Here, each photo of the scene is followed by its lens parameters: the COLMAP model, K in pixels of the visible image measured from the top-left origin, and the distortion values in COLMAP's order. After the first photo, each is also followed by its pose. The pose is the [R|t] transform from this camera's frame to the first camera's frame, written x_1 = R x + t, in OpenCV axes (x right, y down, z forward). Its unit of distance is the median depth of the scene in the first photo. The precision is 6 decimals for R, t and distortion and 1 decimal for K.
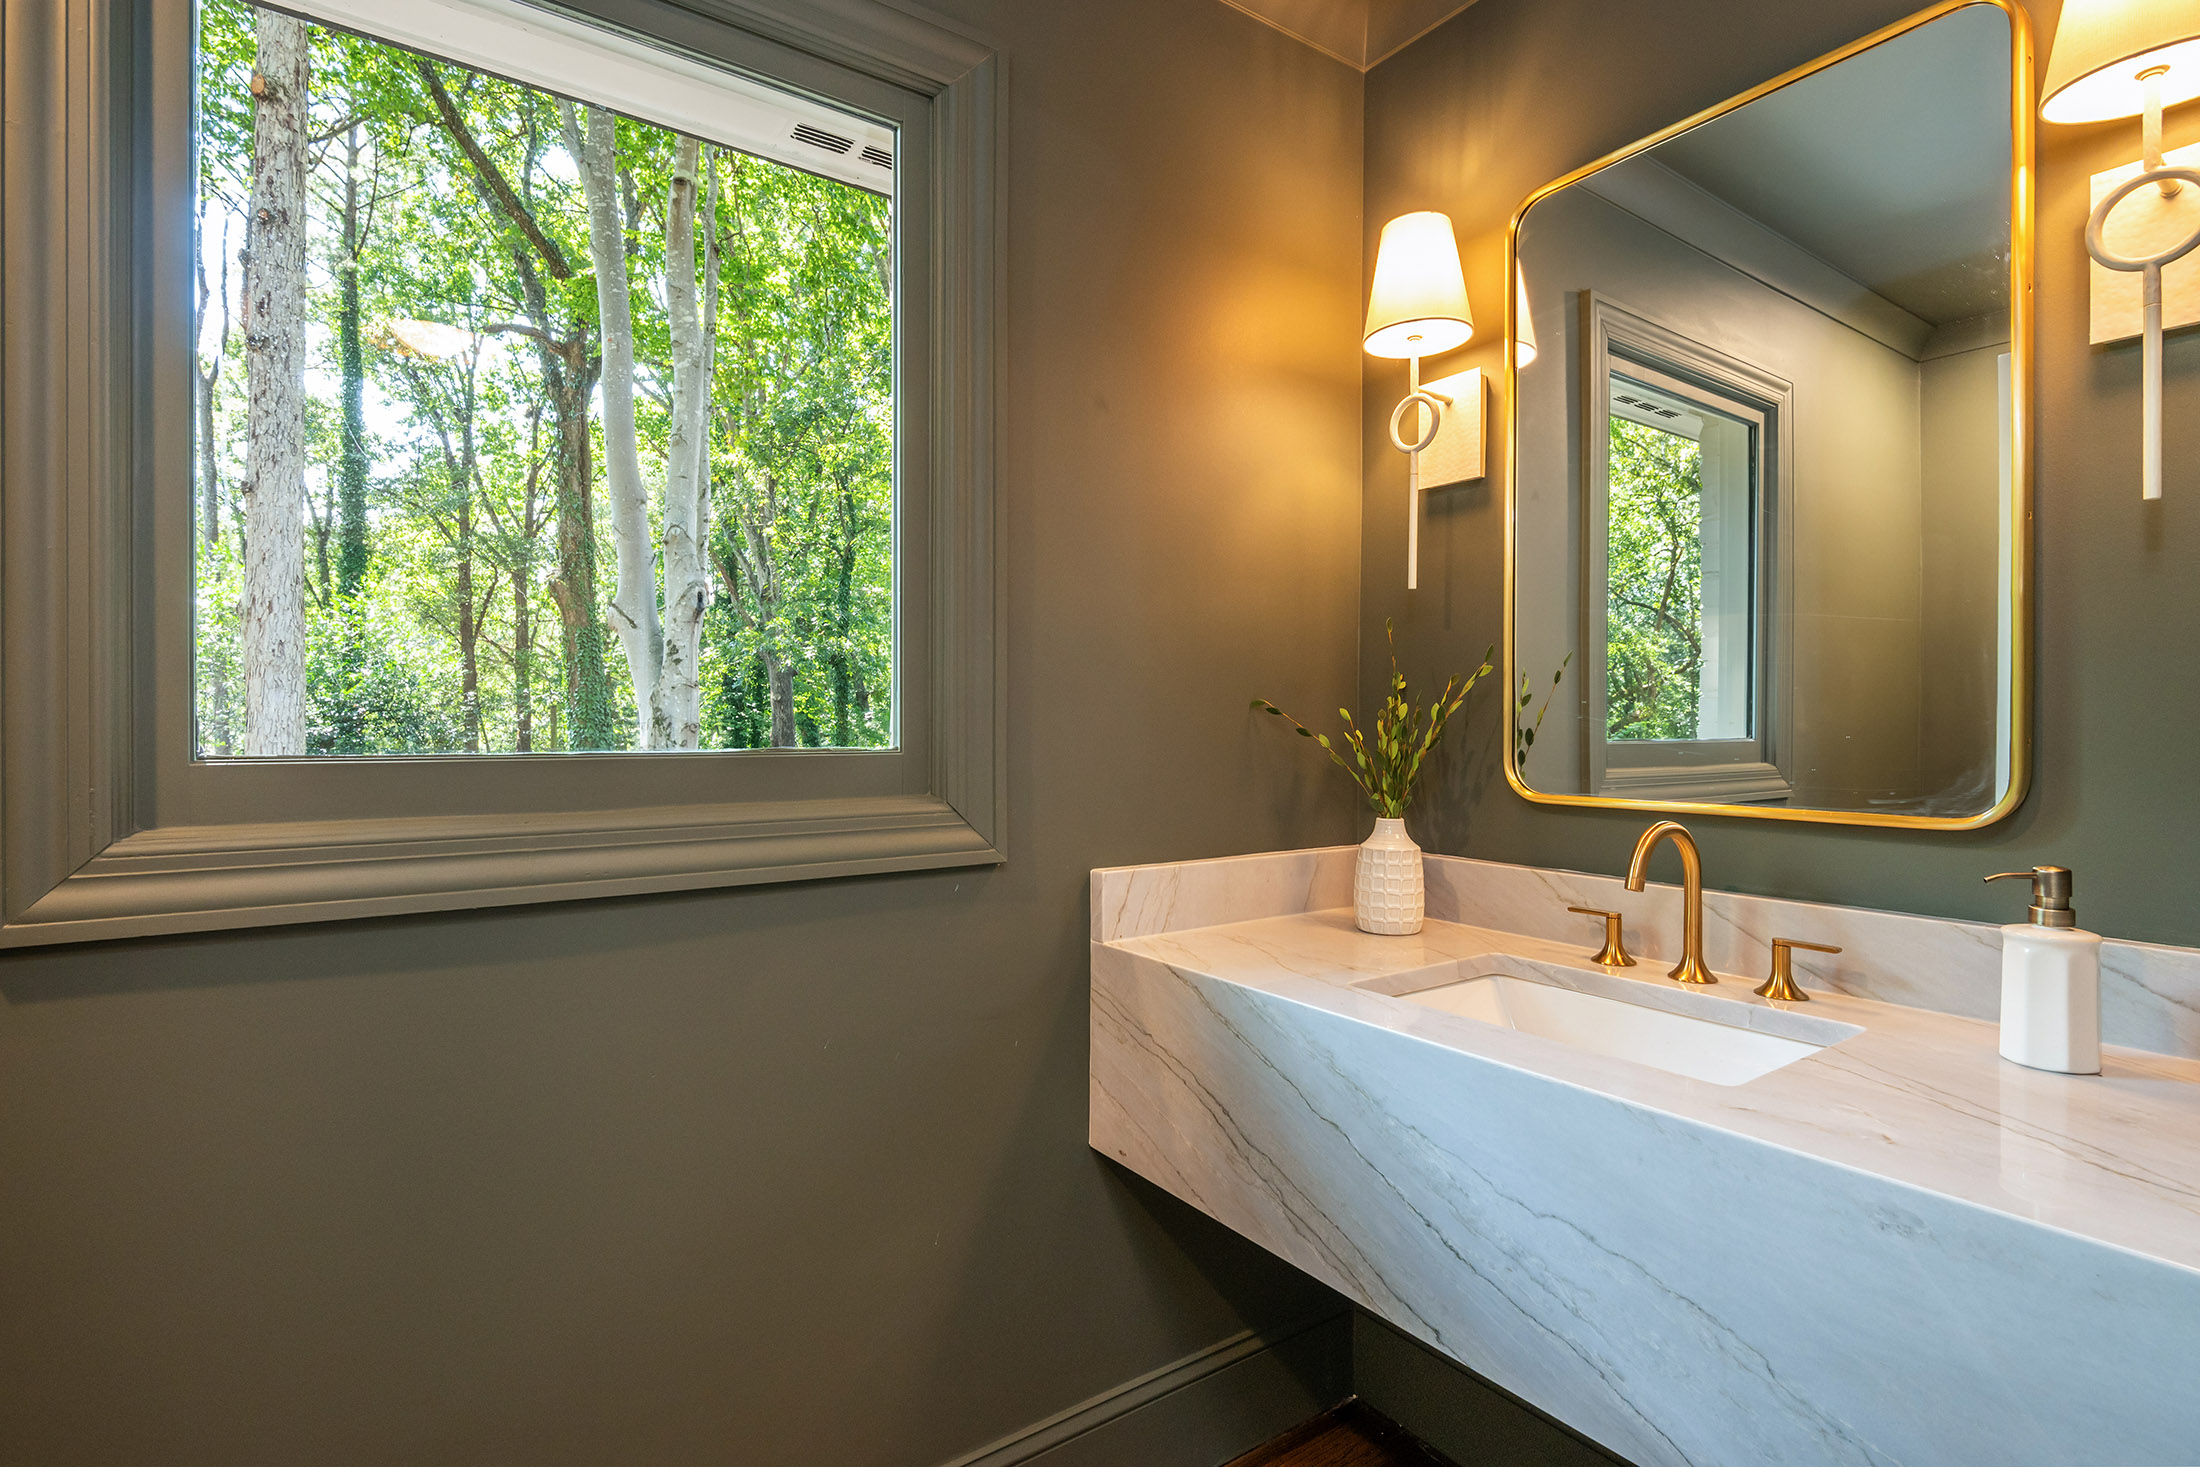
lens RADIAL K [[1062.4, 0, 1100.8], [0, 1062.4, 733.4], [0, 0, 1]] dist [0.006227, -0.003839]
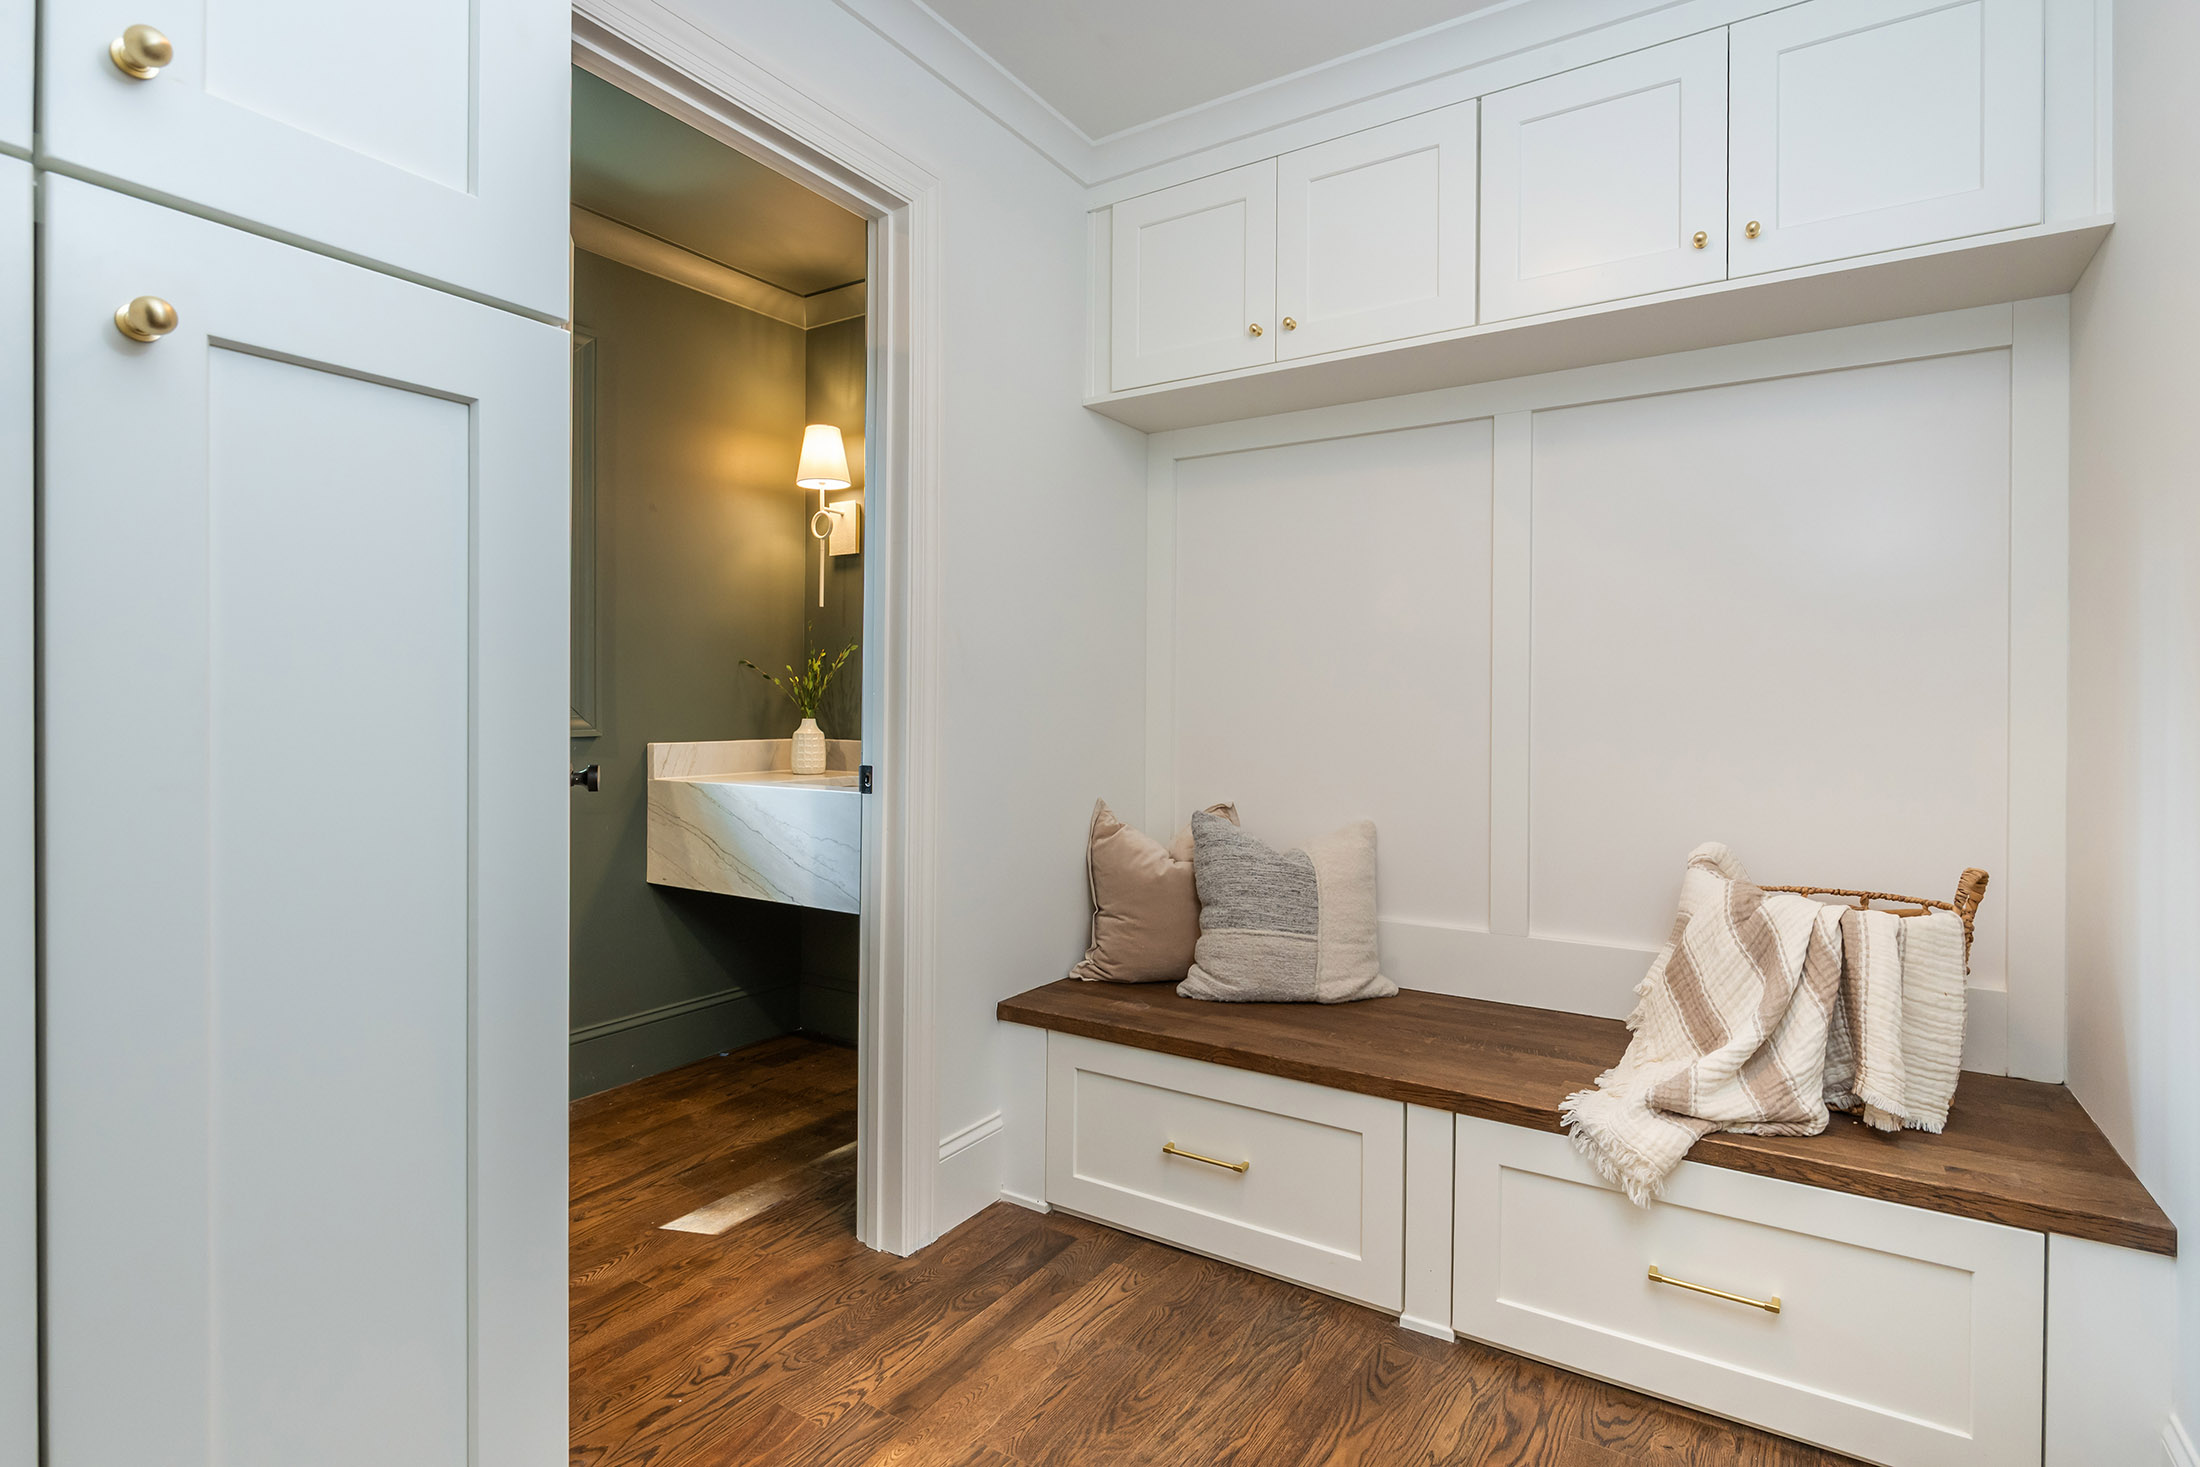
lens RADIAL K [[1062.4, 0, 1104.4], [0, 1062.4, 718.6], [0, 0, 1]] dist [0.006227, -0.003839]
pose [[0.924197, -0.000496, 0.381915, 0.018669], [0.001432, 0.999997, -0.002168, 0.081962], [-0.381913, 0.002550, 0.924195, -1.061814]]
